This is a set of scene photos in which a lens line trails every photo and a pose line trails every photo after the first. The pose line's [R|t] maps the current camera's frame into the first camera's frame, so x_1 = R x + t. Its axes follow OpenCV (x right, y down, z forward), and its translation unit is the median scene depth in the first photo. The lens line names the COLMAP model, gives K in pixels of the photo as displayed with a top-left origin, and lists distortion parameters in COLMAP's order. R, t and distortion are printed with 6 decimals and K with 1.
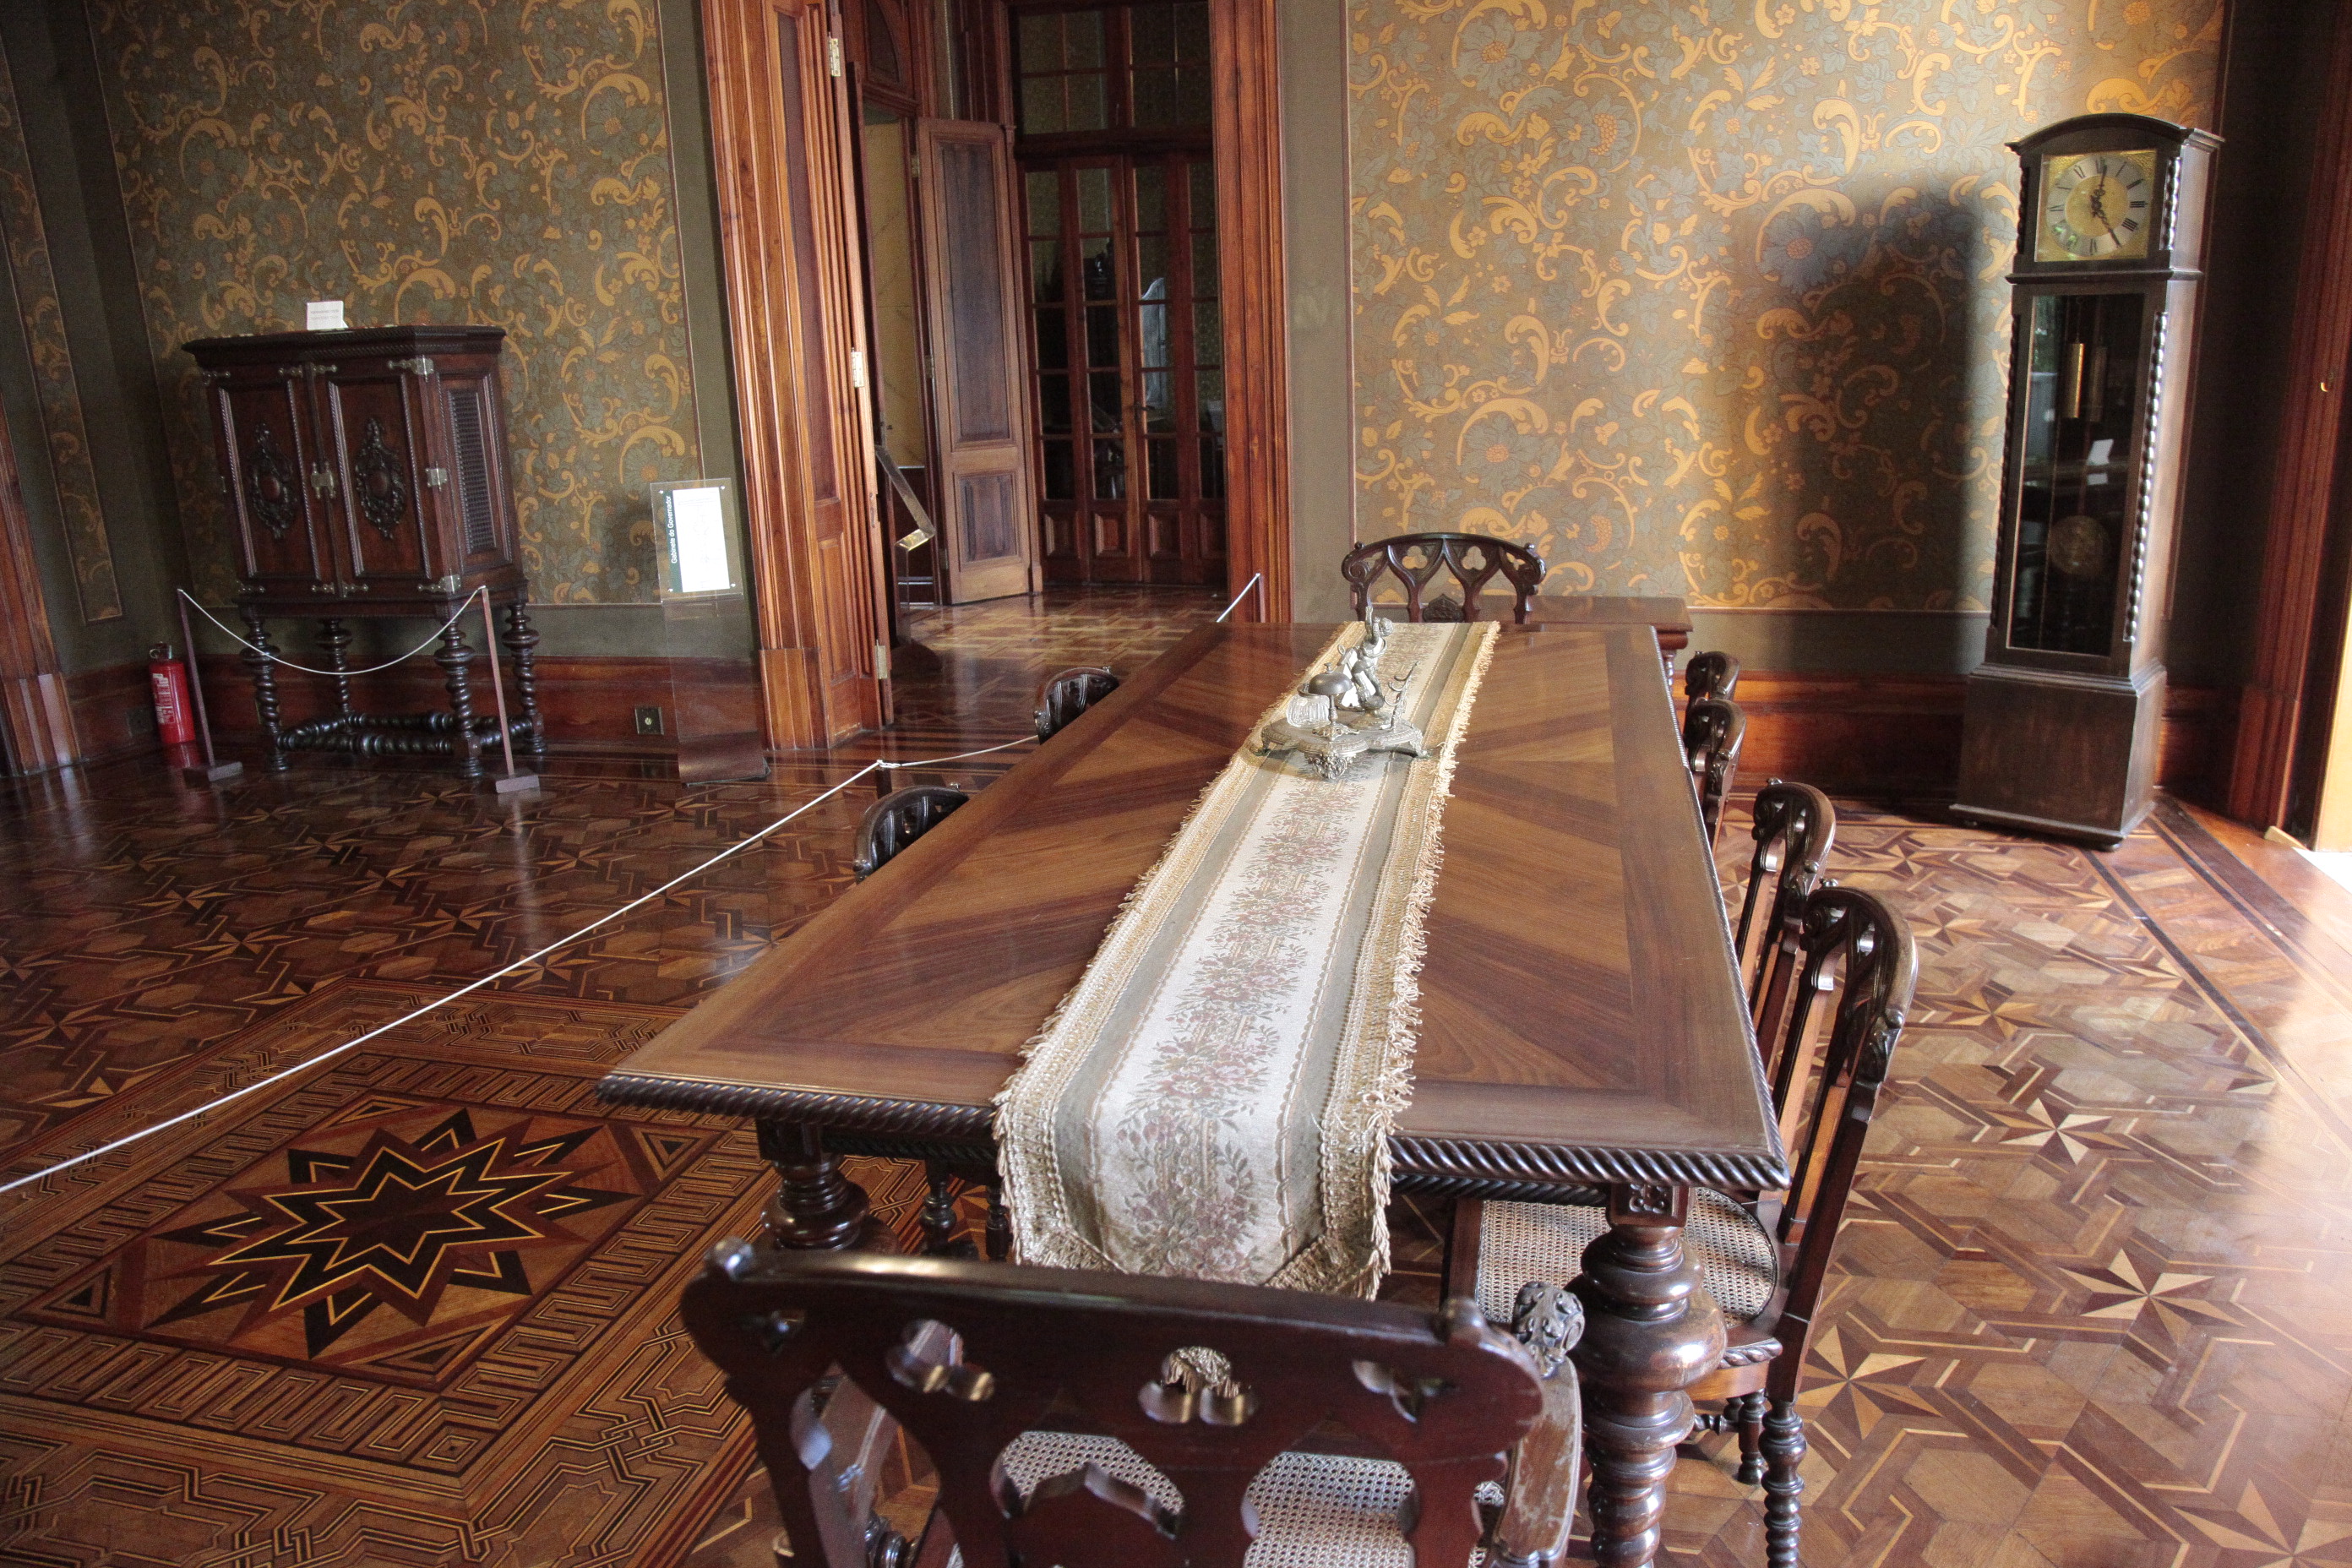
lens RADIAL K [[1607.6, 0, 1218.7], [0, 1607.6, 788.6], [0, 0, 1]] dist [-0.124047, 0.068314]
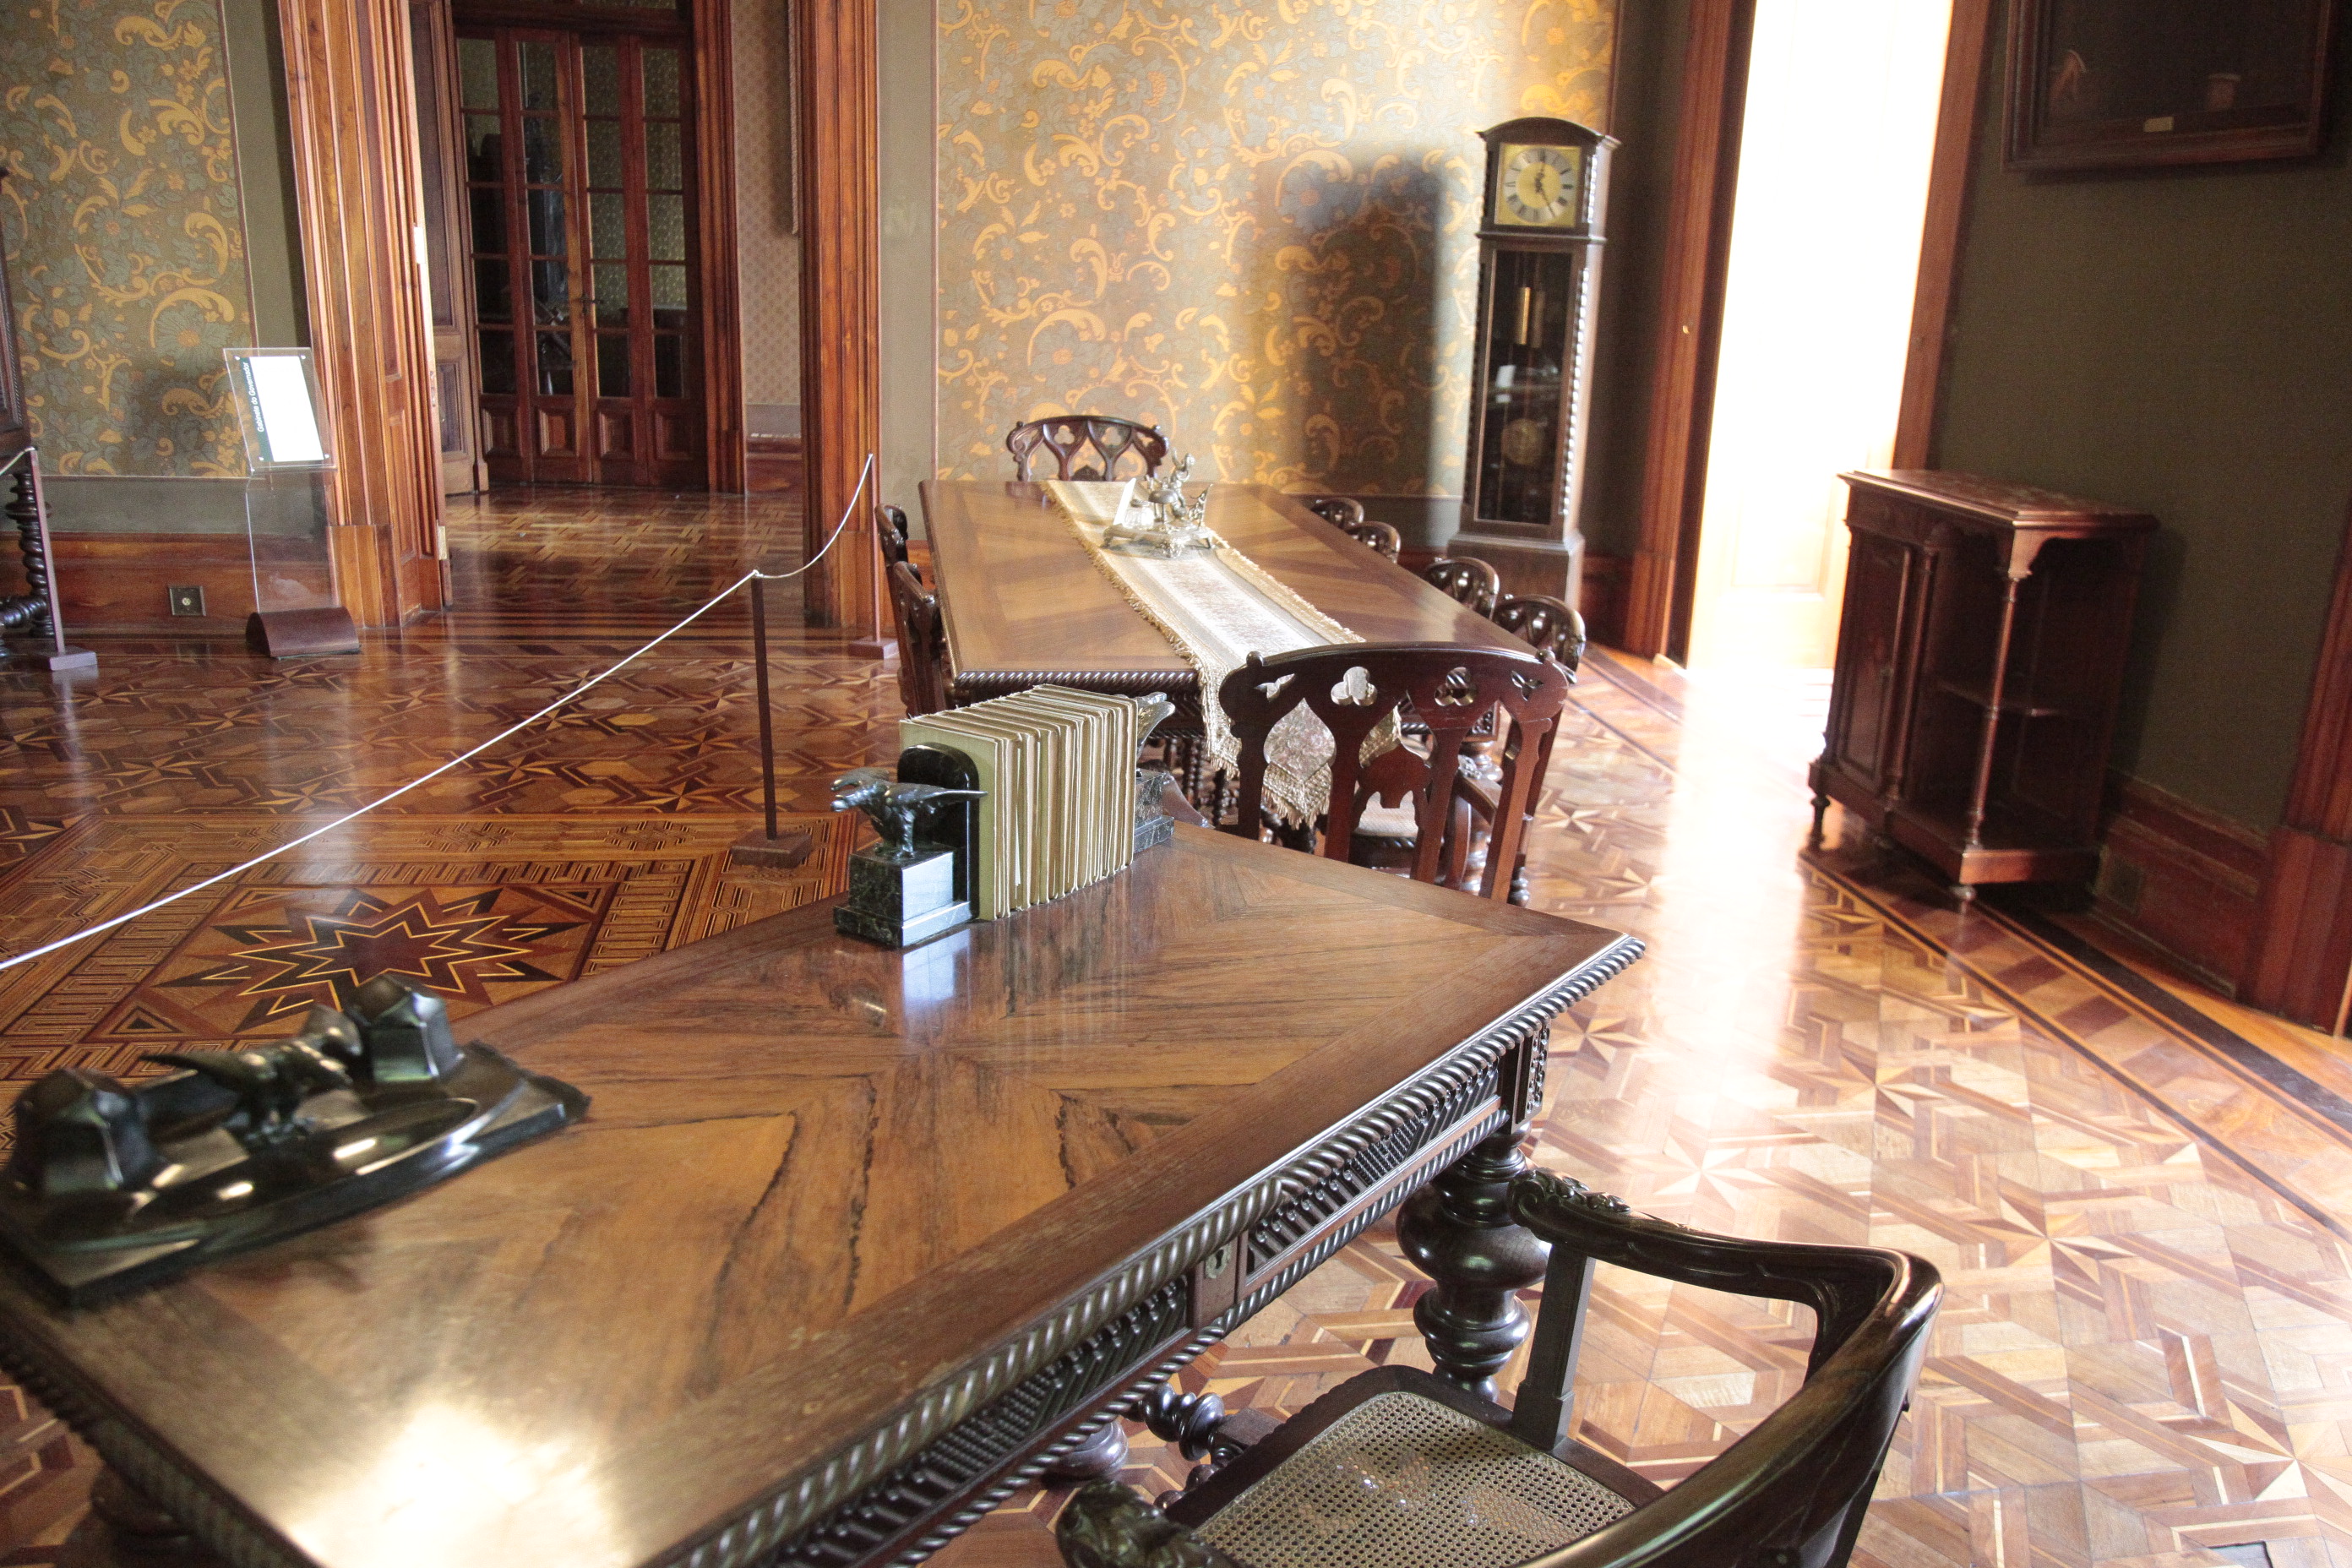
lens RADIAL K [[1864.3, 0, 1187.0], [0, 1864.3, 796.2], [0, 0, 1]] dist [-0.088433, 0.072737]
pose [[0.920441, -0.041447, 0.388677, -0.294636], [0.035187, 0.999111, 0.023214, 0.085957], [-0.389294, -0.007690, 0.921082, -0.298630]]
